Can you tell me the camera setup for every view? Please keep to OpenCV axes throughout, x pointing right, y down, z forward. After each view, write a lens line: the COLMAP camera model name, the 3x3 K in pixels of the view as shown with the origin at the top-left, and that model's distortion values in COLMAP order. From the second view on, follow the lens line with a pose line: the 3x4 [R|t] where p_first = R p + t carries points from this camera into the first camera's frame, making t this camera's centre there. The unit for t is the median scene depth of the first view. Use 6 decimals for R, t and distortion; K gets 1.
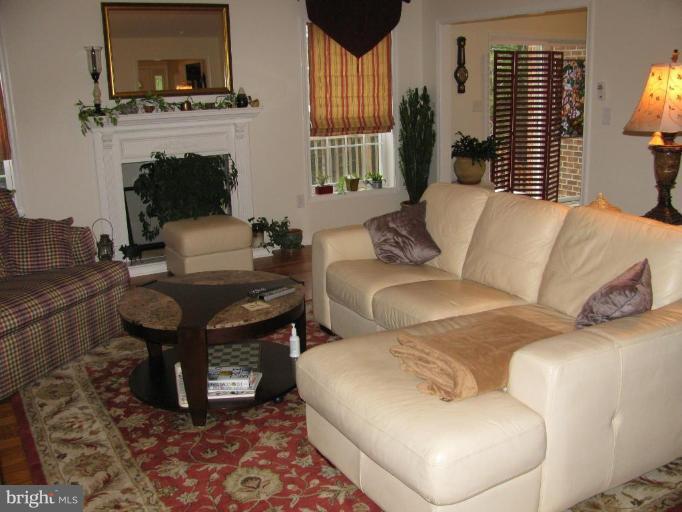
lens RADIAL K [[703.8, 0, 341.0], [0, 703.8, 256.0], [0, 0, 1]] dist [-0.205090, 0.217403]
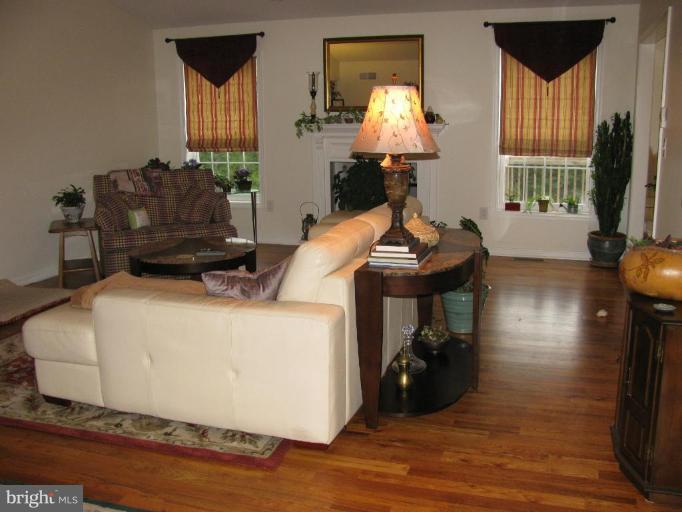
lens RADIAL K [[703.8, 0, 341.0], [0, 703.8, 256.0], [0, 0, 1]] dist [-0.205090, 0.217403]
pose [[0.668970, 0.171331, -0.723273, 0.653786], [-0.184670, 0.980872, 0.061546, -0.044509], [0.719983, 0.092394, 0.687814, 0.126938]]
